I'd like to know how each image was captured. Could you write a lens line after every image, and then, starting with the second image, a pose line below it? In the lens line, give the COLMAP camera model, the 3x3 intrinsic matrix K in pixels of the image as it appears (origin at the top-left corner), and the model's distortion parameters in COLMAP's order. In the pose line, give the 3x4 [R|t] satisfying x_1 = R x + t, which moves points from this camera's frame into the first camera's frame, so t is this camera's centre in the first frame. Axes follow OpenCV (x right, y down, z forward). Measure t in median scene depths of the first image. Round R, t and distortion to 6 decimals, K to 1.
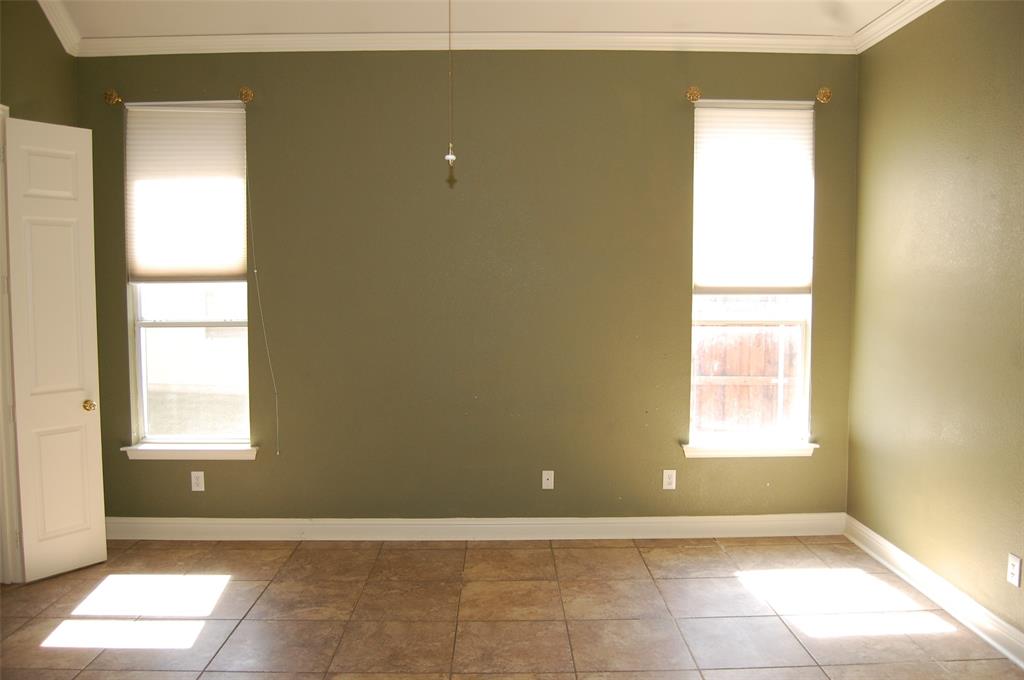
lens RADIAL K [[798.4, 0, 507.0], [0, 798.4, 338.8], [0, 0, 1]] dist [-0.099381, 0.042003]
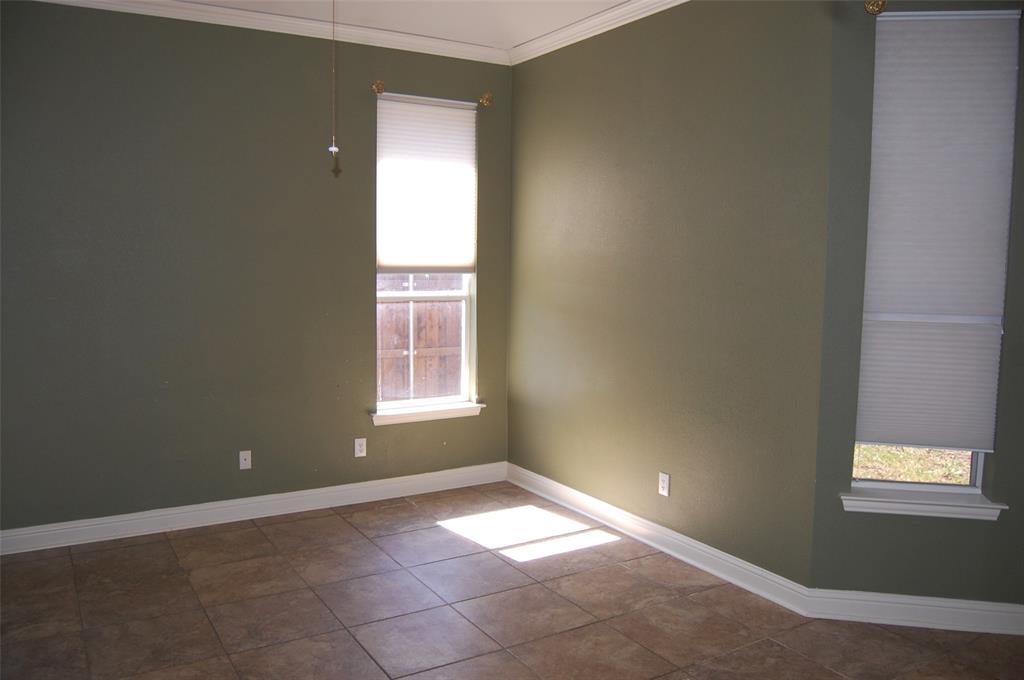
lens RADIAL K [[798.4, 0, 507.0], [0, 798.4, 338.8], [0, 0, 1]] dist [-0.099381, 0.042003]
pose [[0.860658, -0.040224, 0.507592, -0.181084], [0.026250, 0.999054, 0.034661, -0.000718], [-0.508506, -0.016507, 0.860900, -0.020173]]
